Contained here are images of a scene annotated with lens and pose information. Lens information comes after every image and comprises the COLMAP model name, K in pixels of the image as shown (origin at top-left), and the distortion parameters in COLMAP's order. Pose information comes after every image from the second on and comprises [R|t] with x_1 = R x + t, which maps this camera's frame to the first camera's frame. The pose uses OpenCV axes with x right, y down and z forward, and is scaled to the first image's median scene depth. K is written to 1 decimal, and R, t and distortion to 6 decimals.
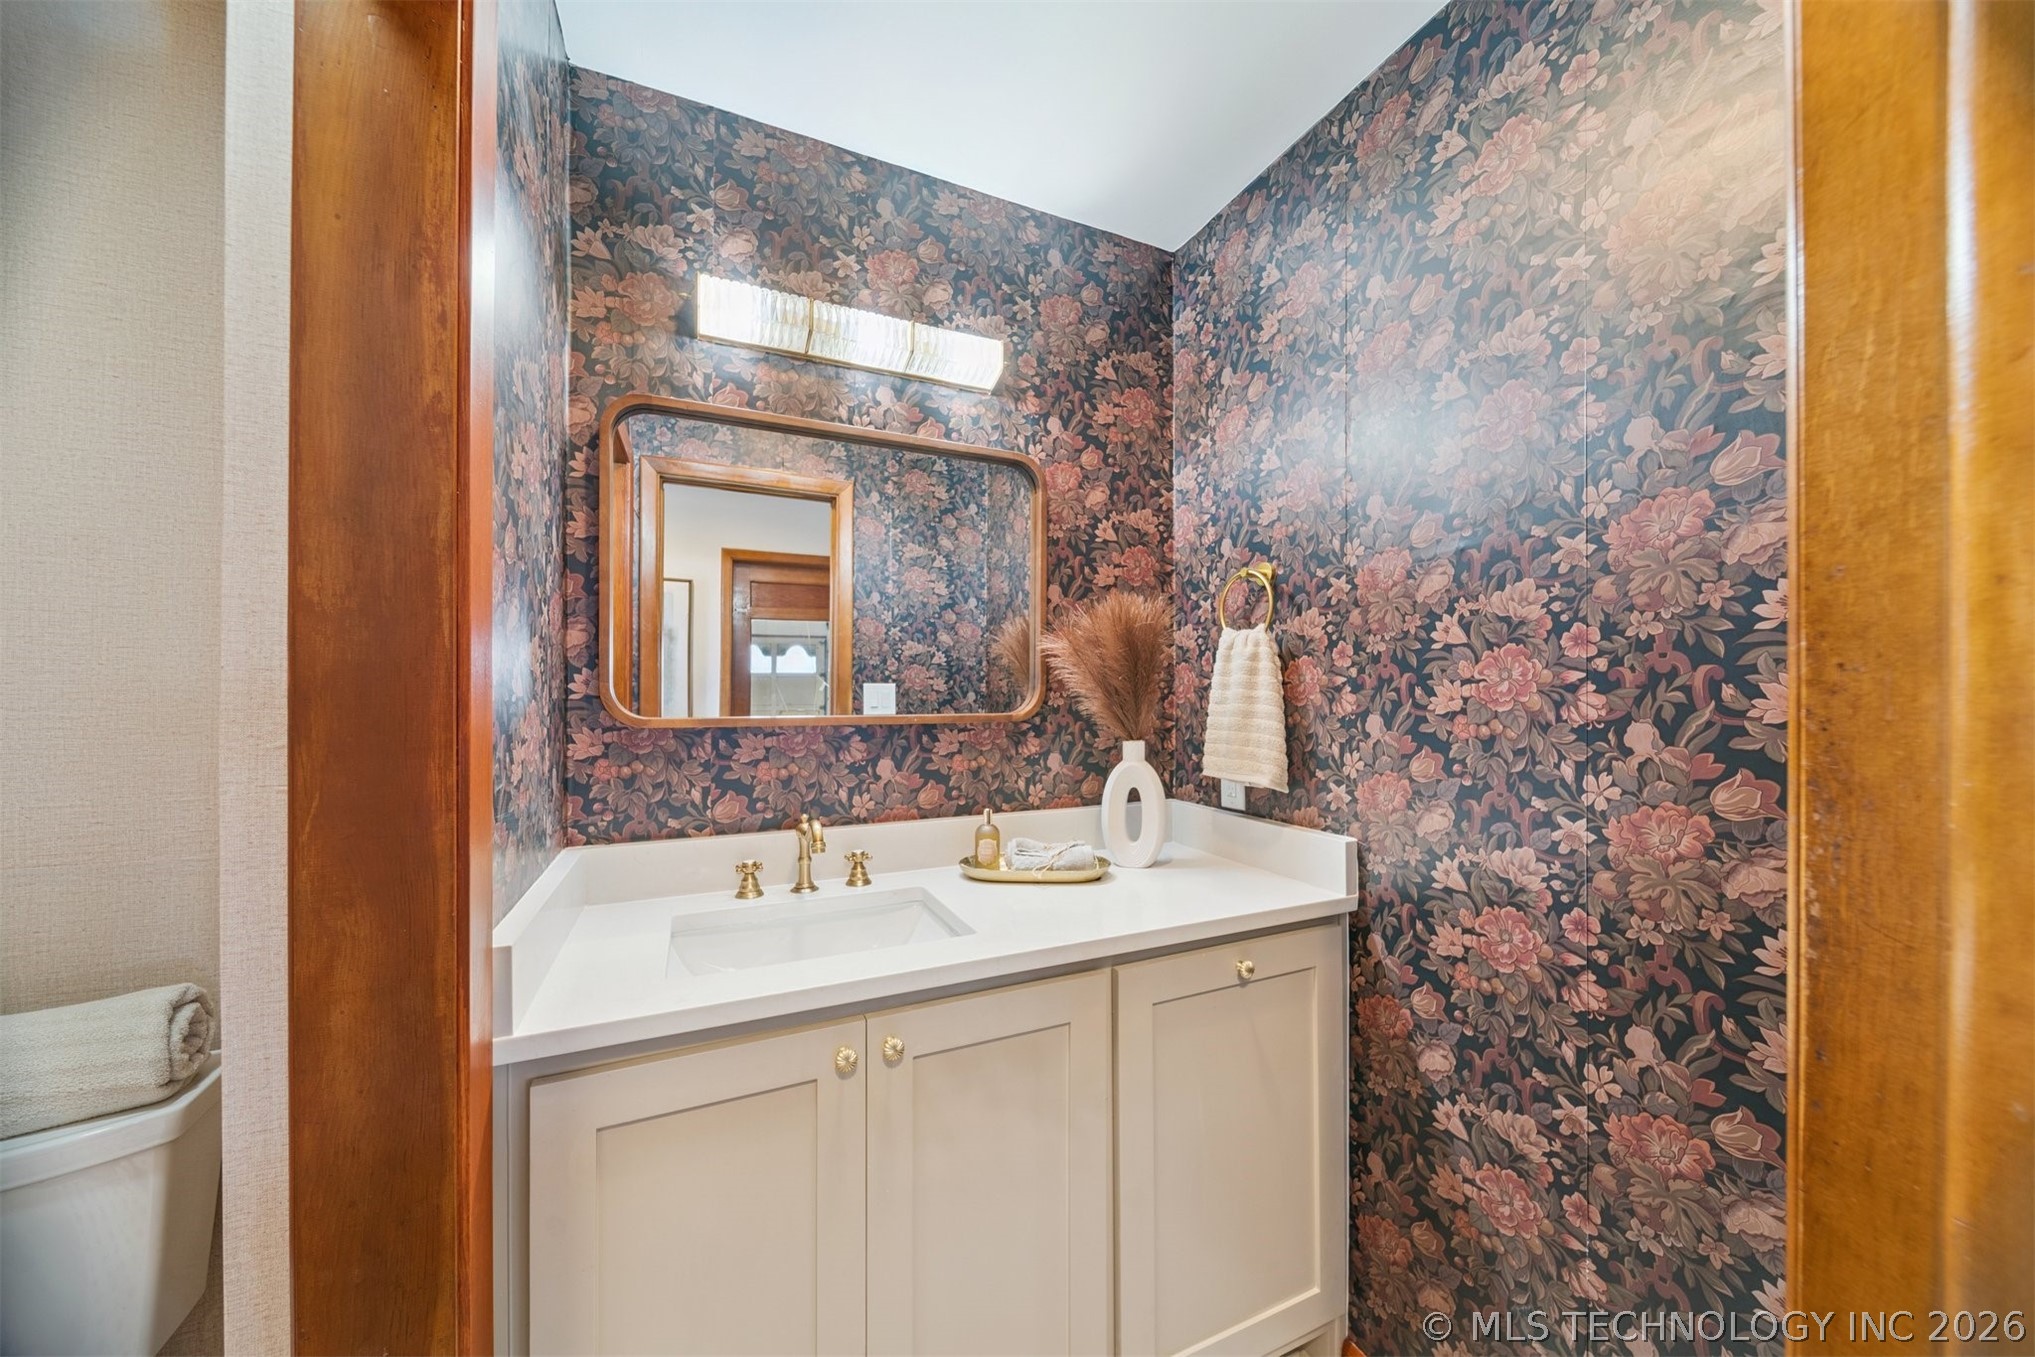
lens RADIAL K [[724.3, 0, 1040.4], [0, 724.3, 689.8], [0, 0, 1]] dist [-0.000450, -0.002785]
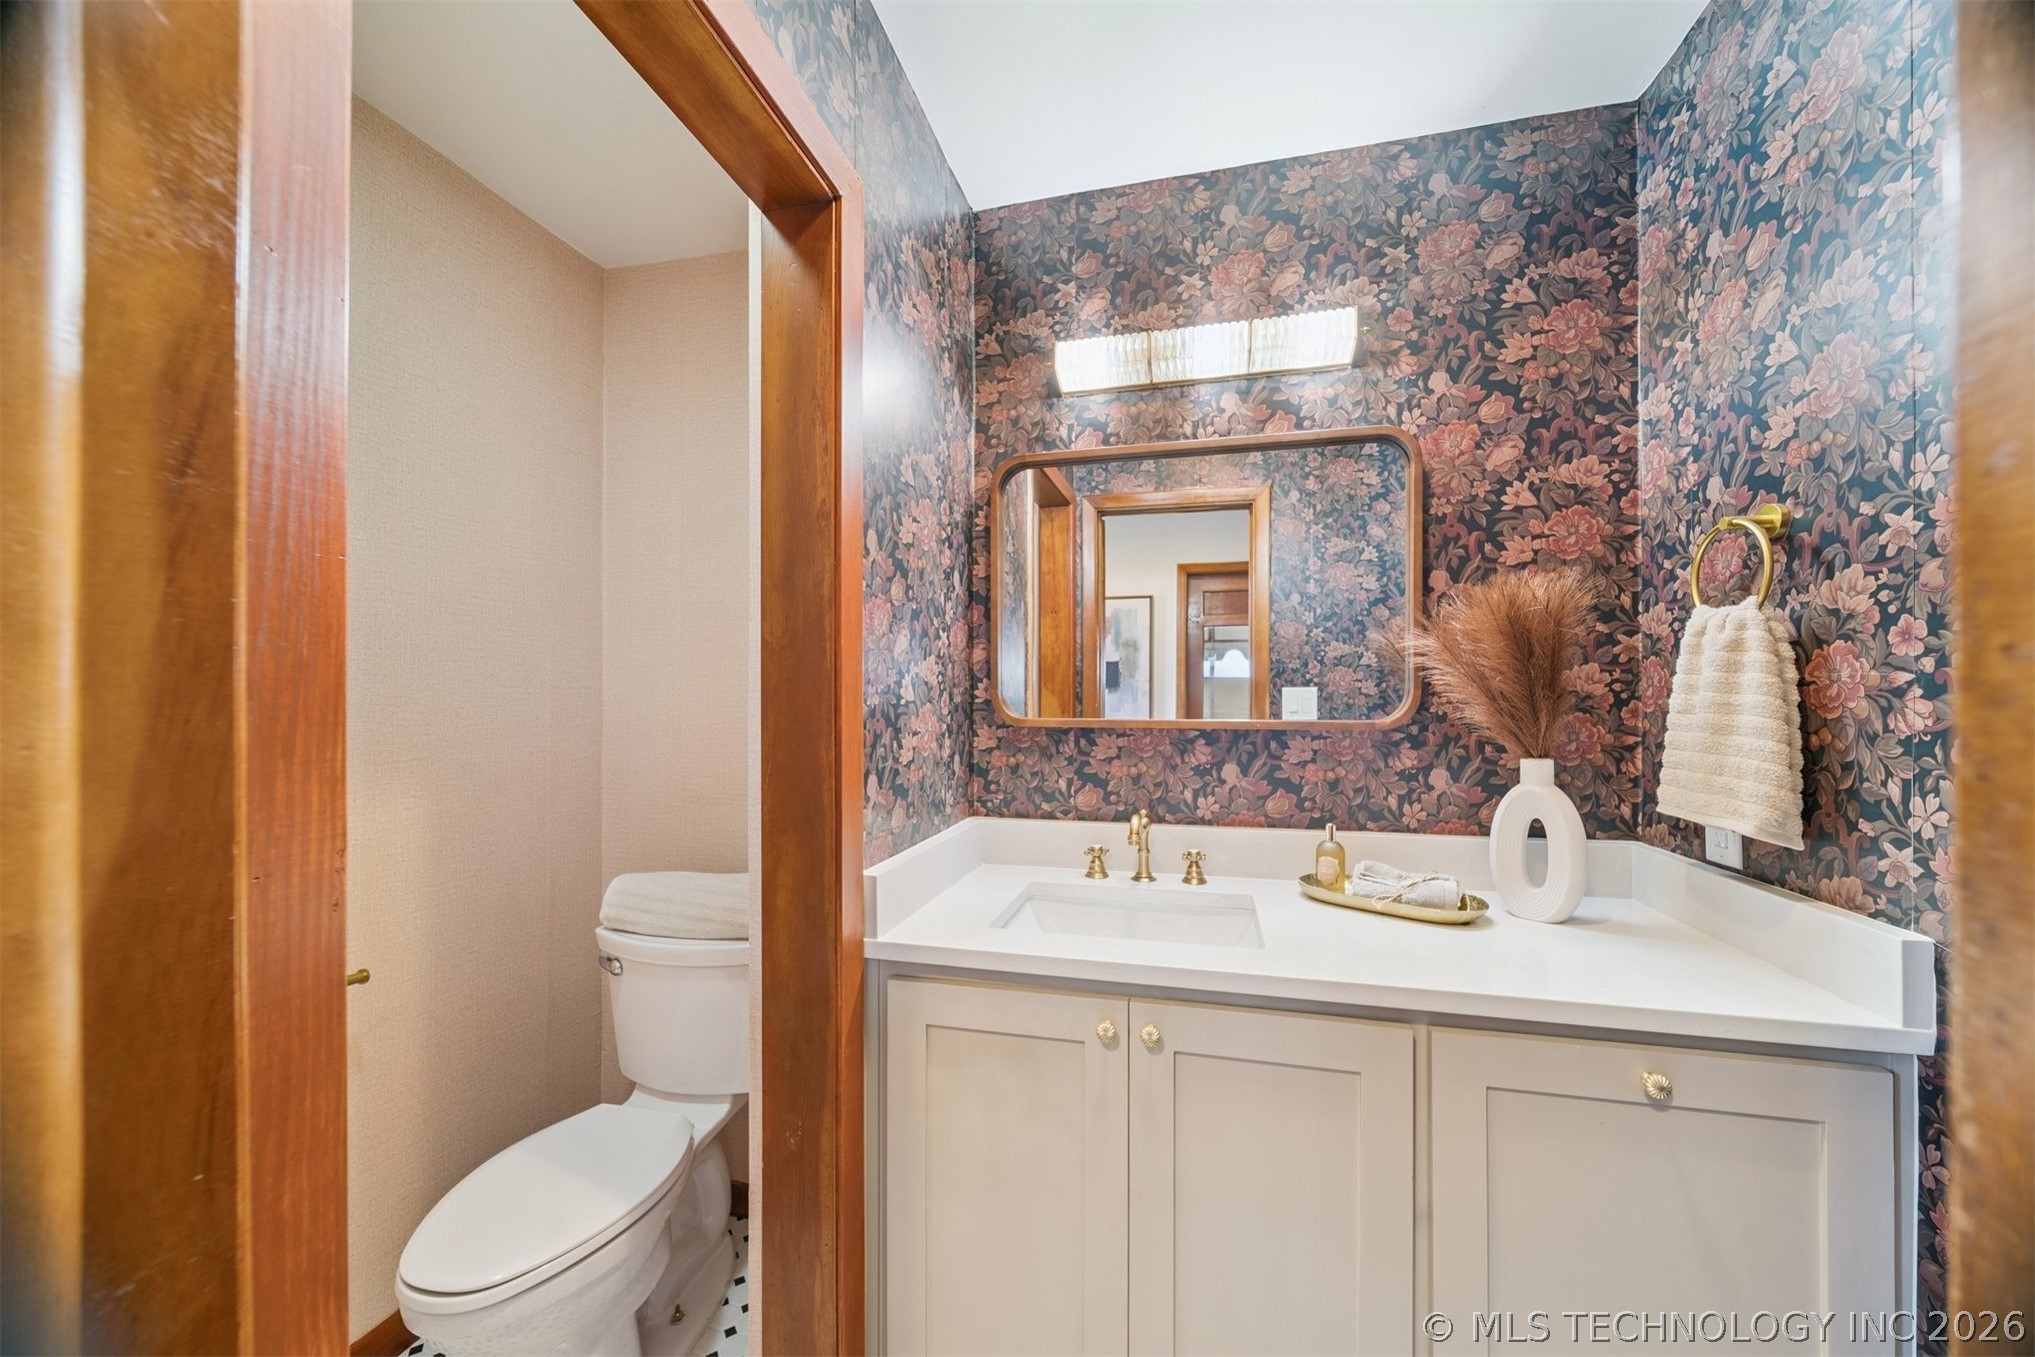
lens RADIAL K [[723.1, 0, 1028.5], [0, 723.1, 694.9], [0, 0, 1]] dist [0.000319, -0.001791]
pose [[0.774734, -0.001834, -0.632284, 0.215227], [0.002826, 0.999996, 0.000561, -0.001170], [0.632281, -0.002222, 0.774736, 0.049832]]
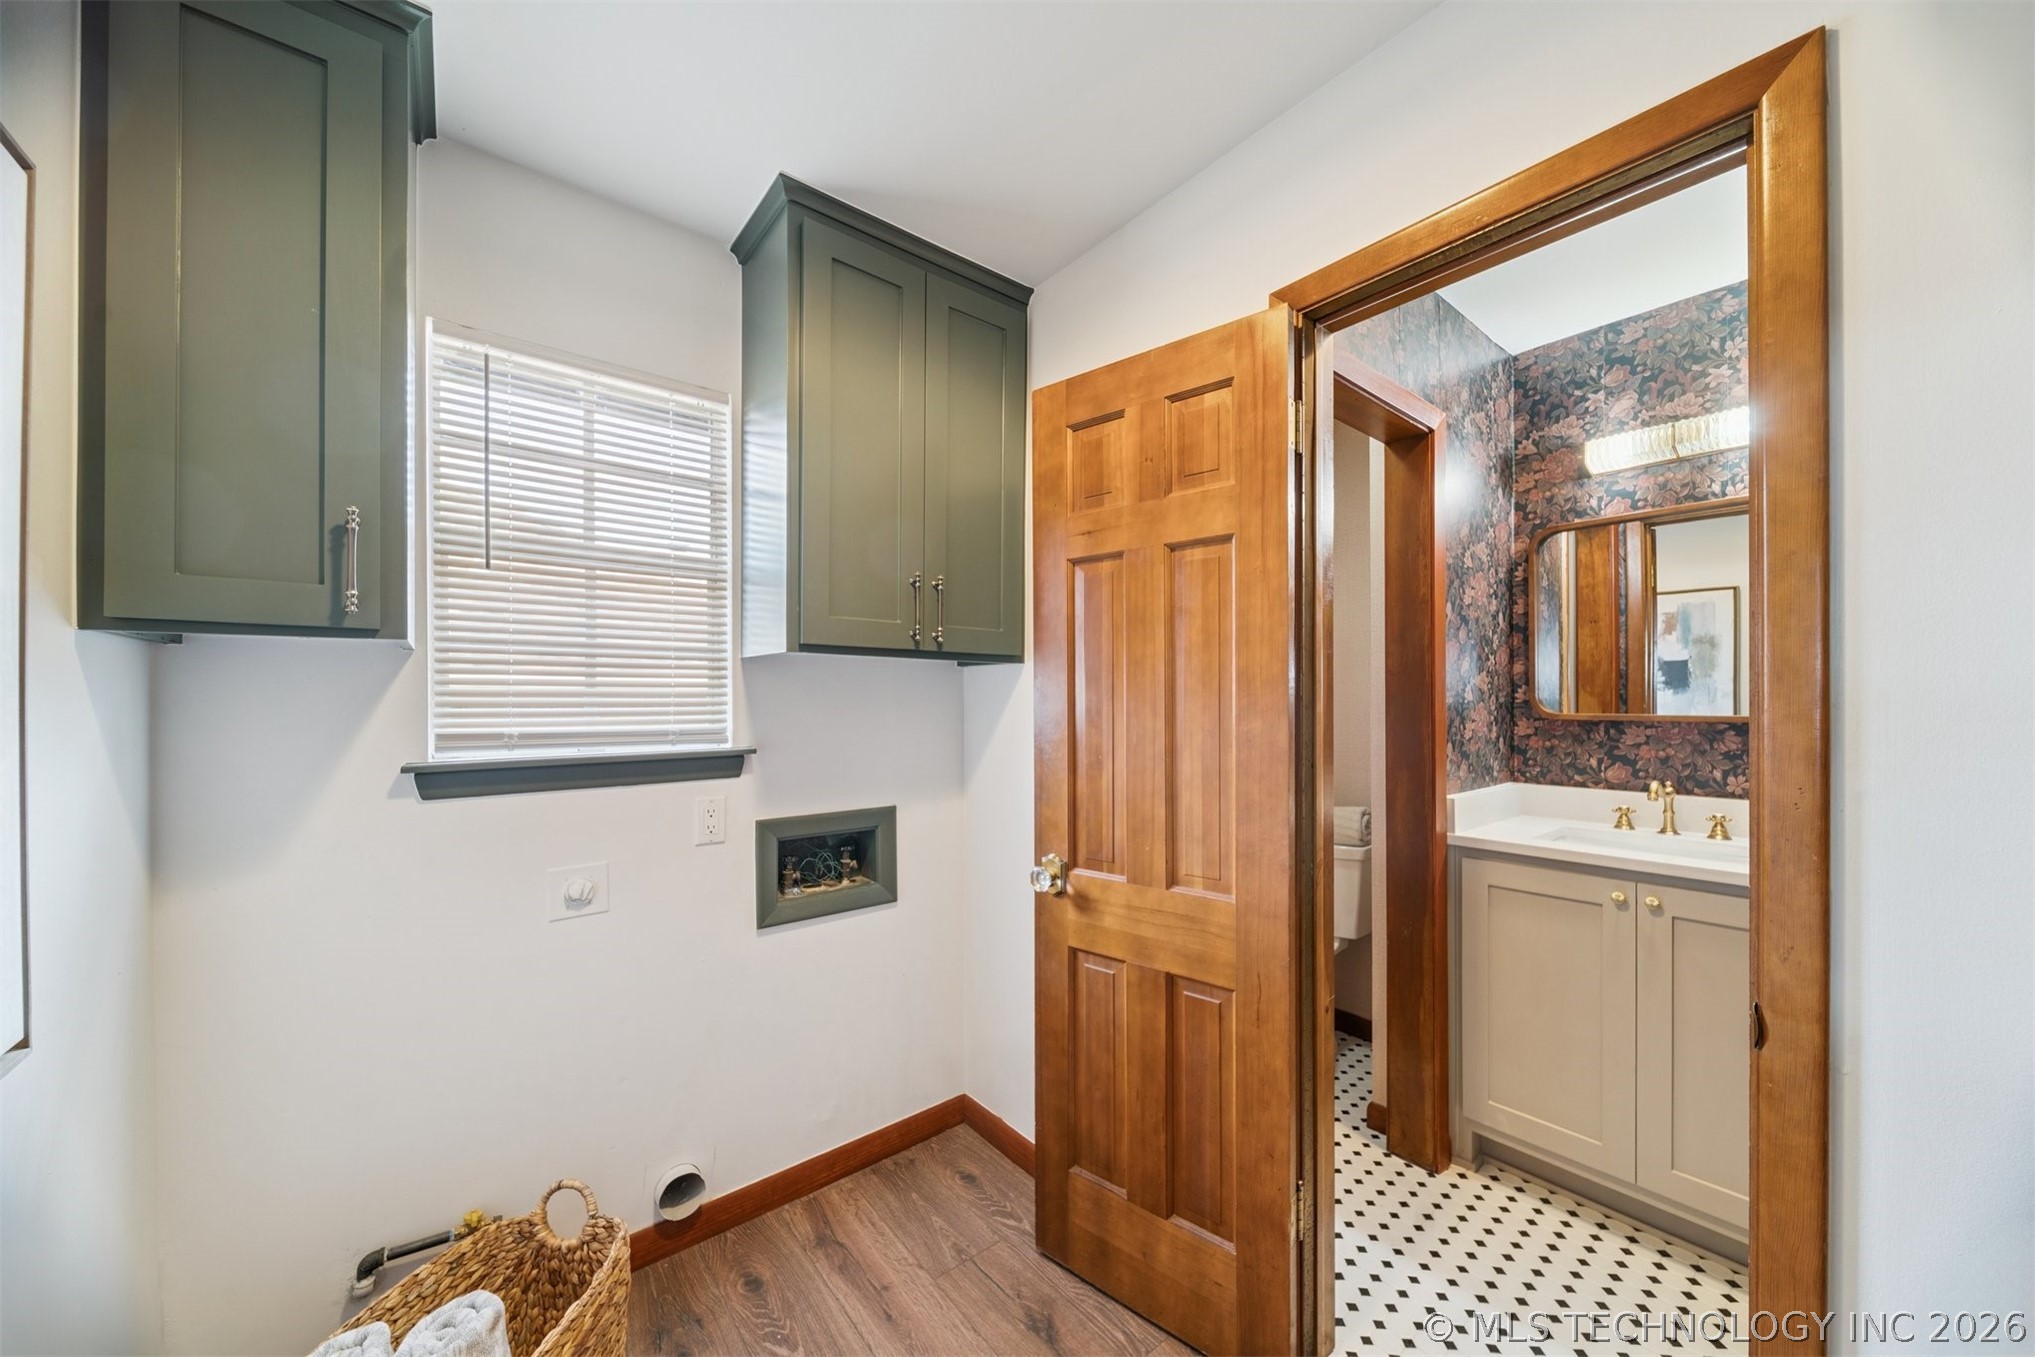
lens RADIAL K [[725.5, 0, 1020.7], [0, 725.5, 698.9], [0, 0, 1]] dist [-0.001554, -0.000416]
pose [[0.235548, -0.001991, -0.971861, 0.747153], [0.005951, 0.999982, -0.000606, -0.001740], [0.971844, -0.005640, 0.235556, -0.580734]]
